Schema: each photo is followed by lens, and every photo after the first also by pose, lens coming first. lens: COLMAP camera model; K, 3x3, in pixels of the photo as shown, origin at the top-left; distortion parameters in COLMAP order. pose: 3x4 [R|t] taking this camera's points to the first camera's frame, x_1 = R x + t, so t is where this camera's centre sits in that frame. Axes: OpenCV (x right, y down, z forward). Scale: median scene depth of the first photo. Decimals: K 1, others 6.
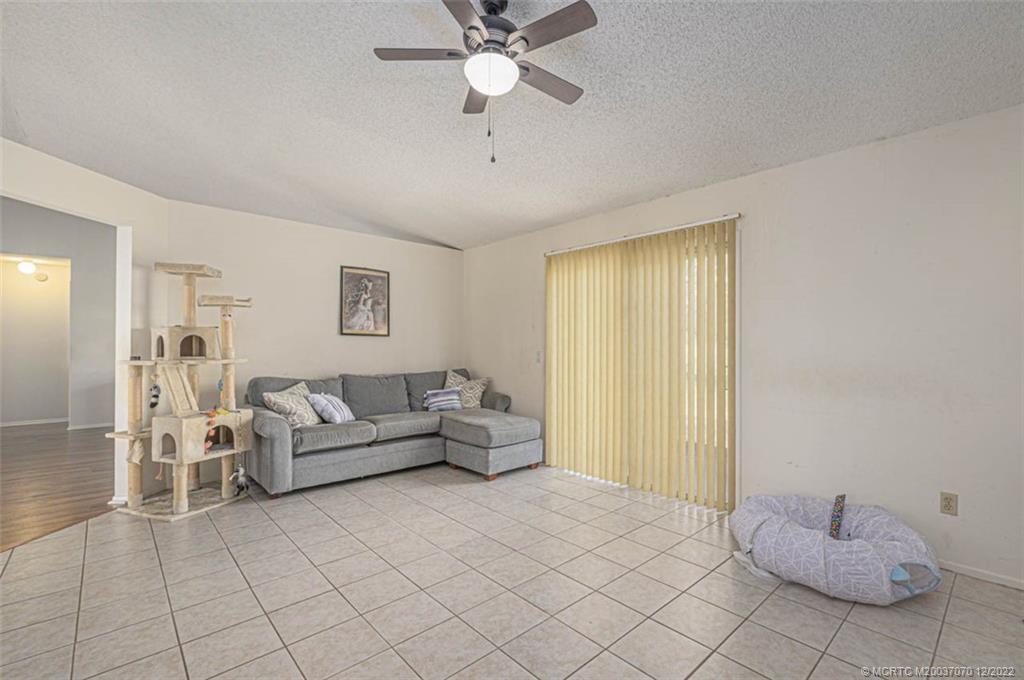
lens RADIAL K [[453.1, 0, 515.7], [0, 453.1, 338.8], [0, 0, 1]] dist [-0.004127, -0.000878]
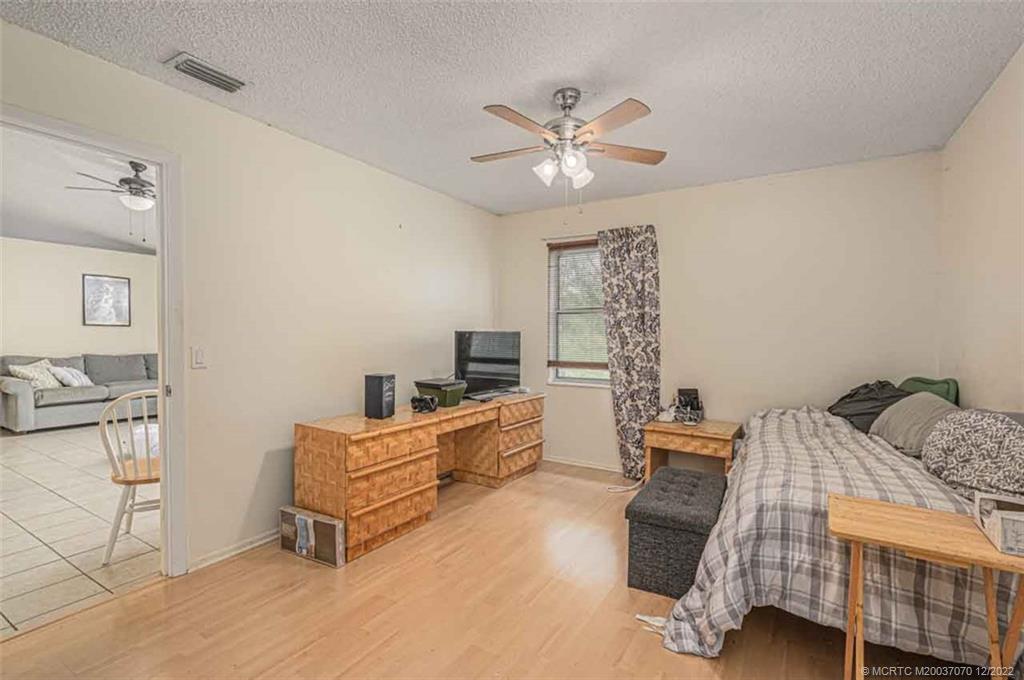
lens RADIAL K [[453.1, 0, 509.9], [0, 453.1, 340.6], [0, 0, 1]] dist [-0.004127, -0.000878]
pose [[0.954361, -0.004742, 0.298619, 0.490635], [-0.004264, 0.999556, 0.029500, -0.009483], [-0.298627, -0.029427, 0.953916, -0.769727]]
